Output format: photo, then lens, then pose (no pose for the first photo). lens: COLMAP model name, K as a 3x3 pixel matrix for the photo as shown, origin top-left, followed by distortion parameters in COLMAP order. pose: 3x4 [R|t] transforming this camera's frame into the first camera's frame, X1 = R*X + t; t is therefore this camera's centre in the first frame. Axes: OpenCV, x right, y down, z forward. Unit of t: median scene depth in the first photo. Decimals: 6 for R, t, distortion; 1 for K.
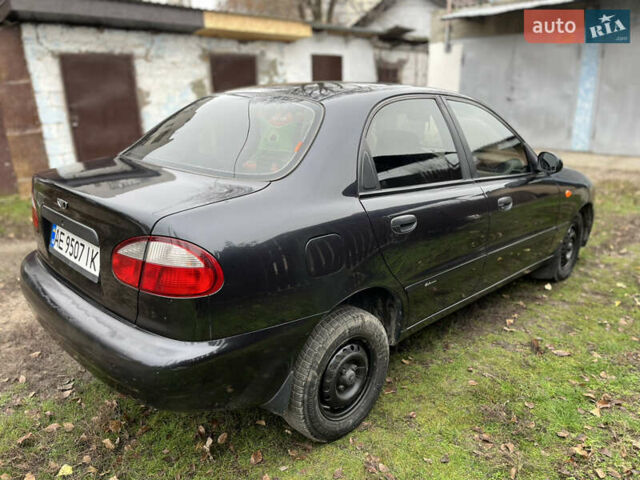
lens RADIAL K [[489.3, 0, 320.0], [0, 489.3, 240.0], [0, 0, 1]] dist [0.002970, -0.007746]
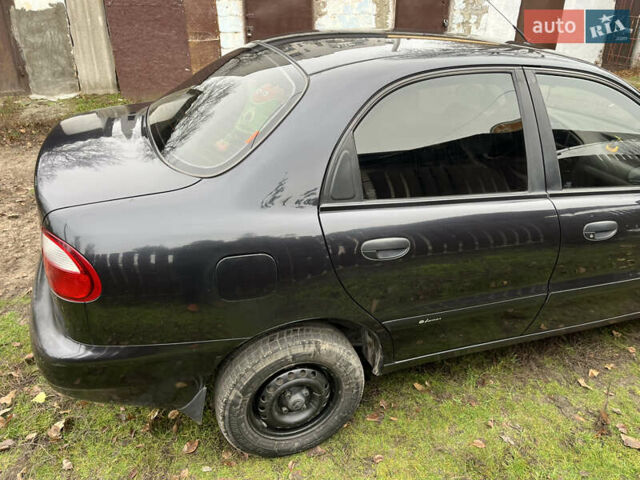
lens RADIAL K [[489.3, 0, 320.0], [0, 489.3, 240.0], [0, 0, 1]] dist [0.002970, -0.007746]
pose [[0.905305, 0.220434, -0.363088, 0.350054], [-0.152872, 0.966607, 0.205673, -0.186575], [0.396300, -0.130690, 0.908772, 0.251135]]
